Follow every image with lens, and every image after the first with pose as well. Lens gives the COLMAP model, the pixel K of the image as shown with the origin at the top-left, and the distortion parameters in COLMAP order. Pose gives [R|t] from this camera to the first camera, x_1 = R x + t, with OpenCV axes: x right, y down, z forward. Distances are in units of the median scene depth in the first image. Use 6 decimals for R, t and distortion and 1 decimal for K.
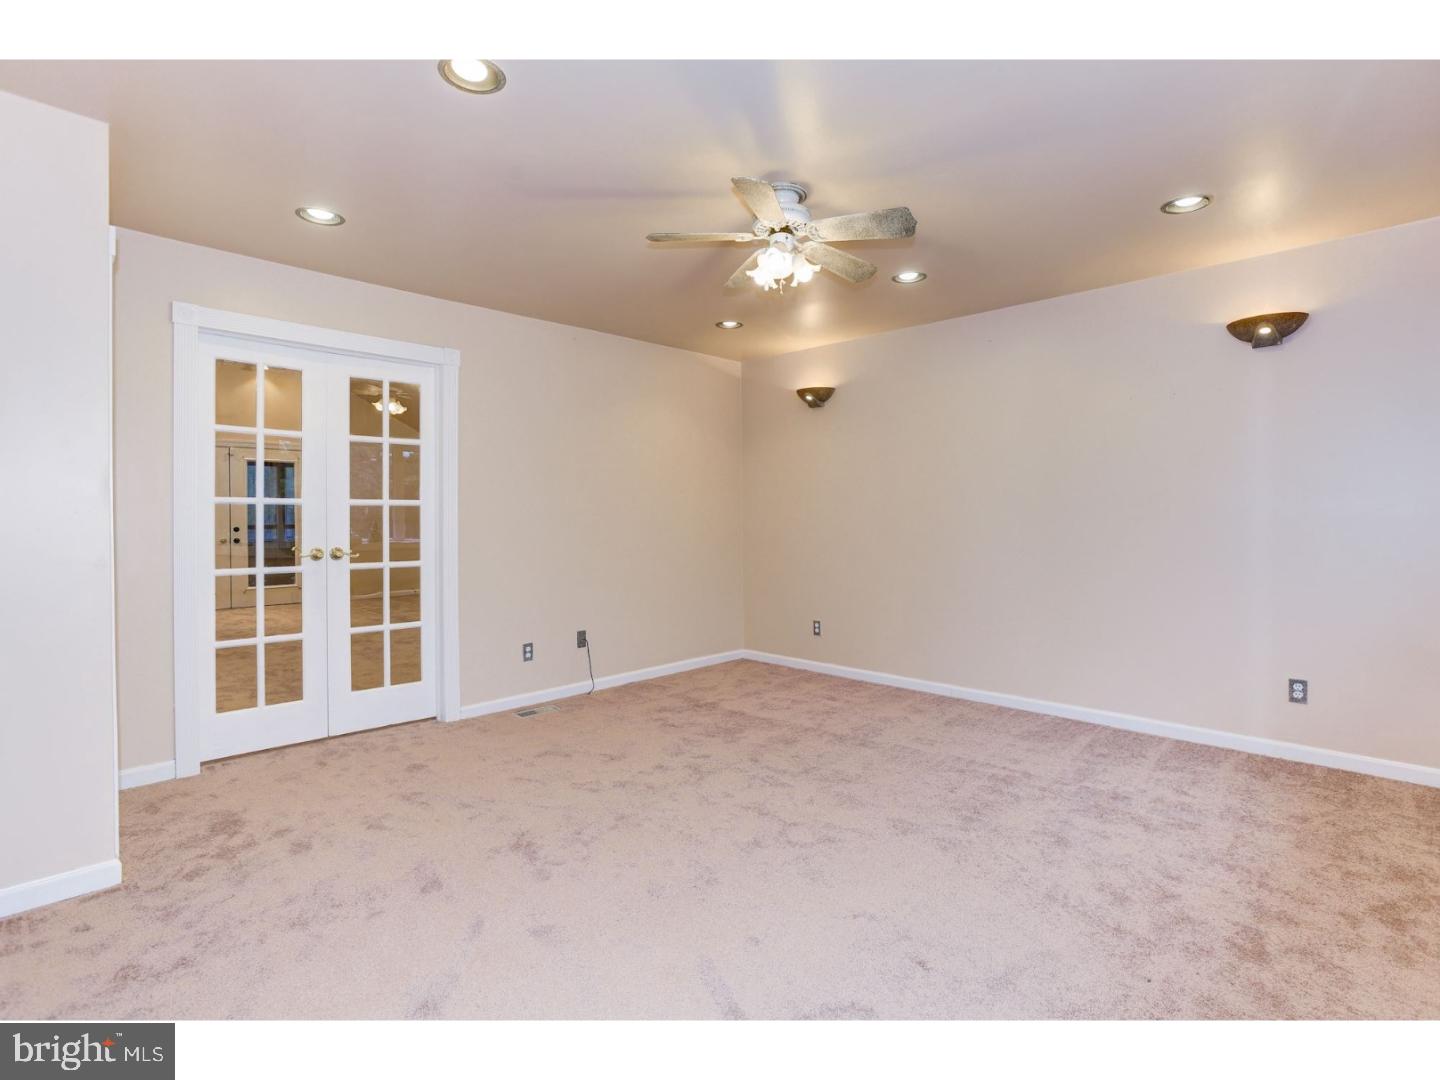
lens RADIAL K [[687.9, 0, 718.6], [0, 687.9, 530.2], [0, 0, 1]] dist [-0.048225, 0.020214]
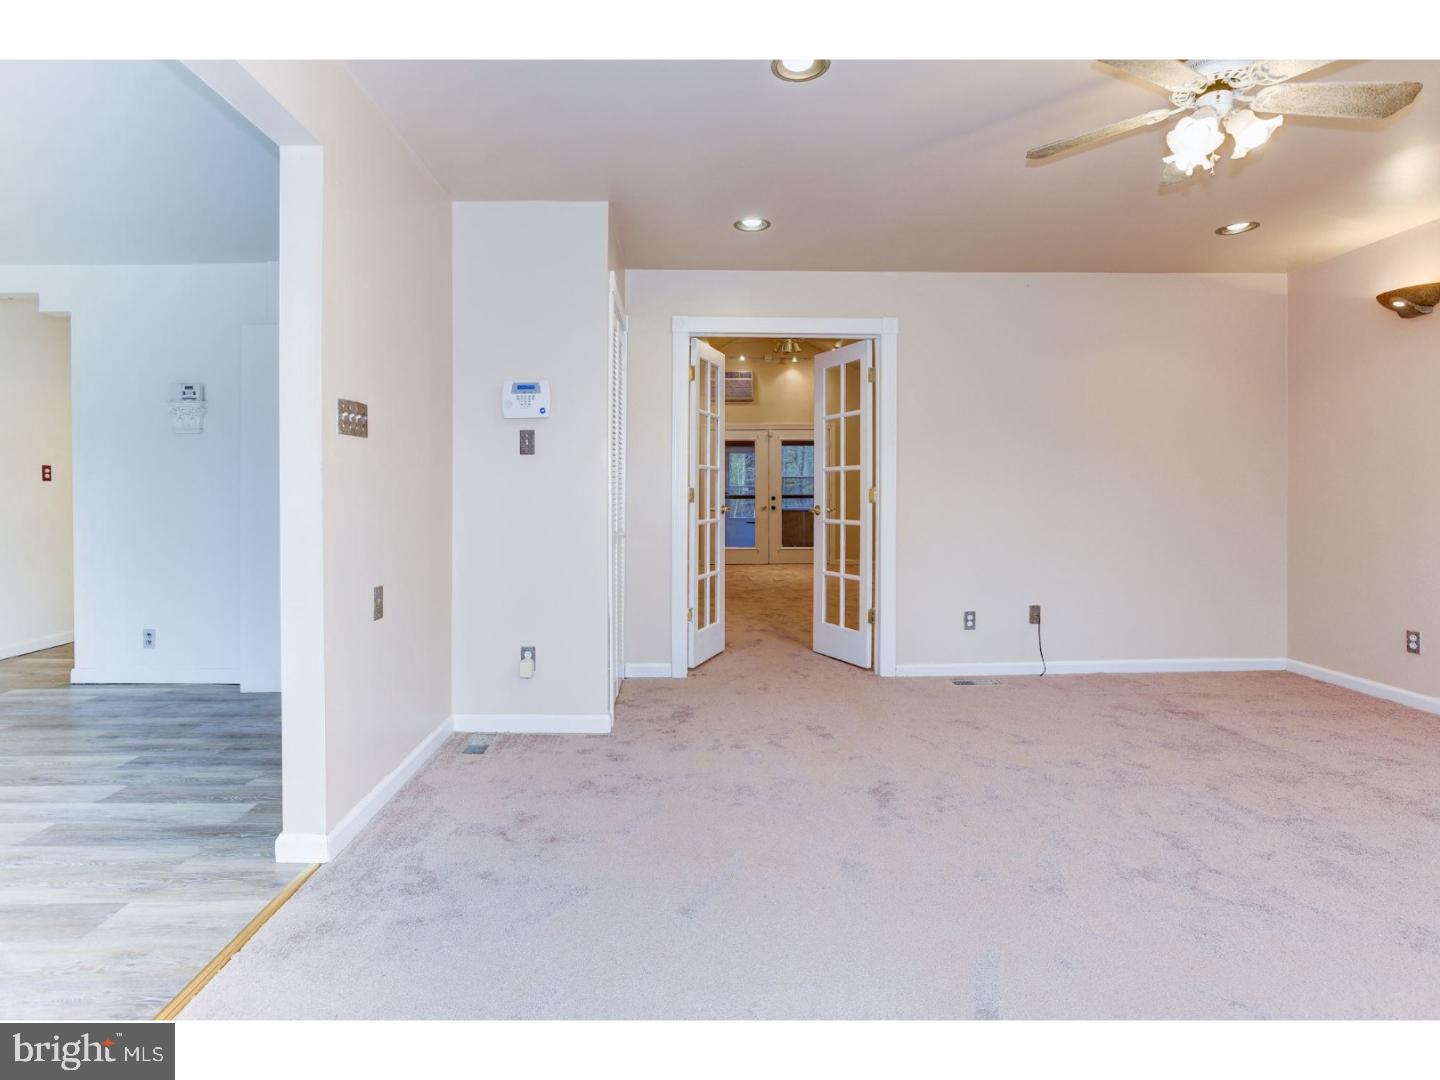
lens RADIAL K [[706.4, 0, 712.6], [0, 706.4, 511.4], [0, 0, 1]] dist [-0.053319, 0.026004]
pose [[0.719229, 0.016034, -0.694588, 0.191076], [-0.012964, 0.999869, 0.009656, 0.025992], [0.694652, 0.002060, 0.719343, 0.050249]]
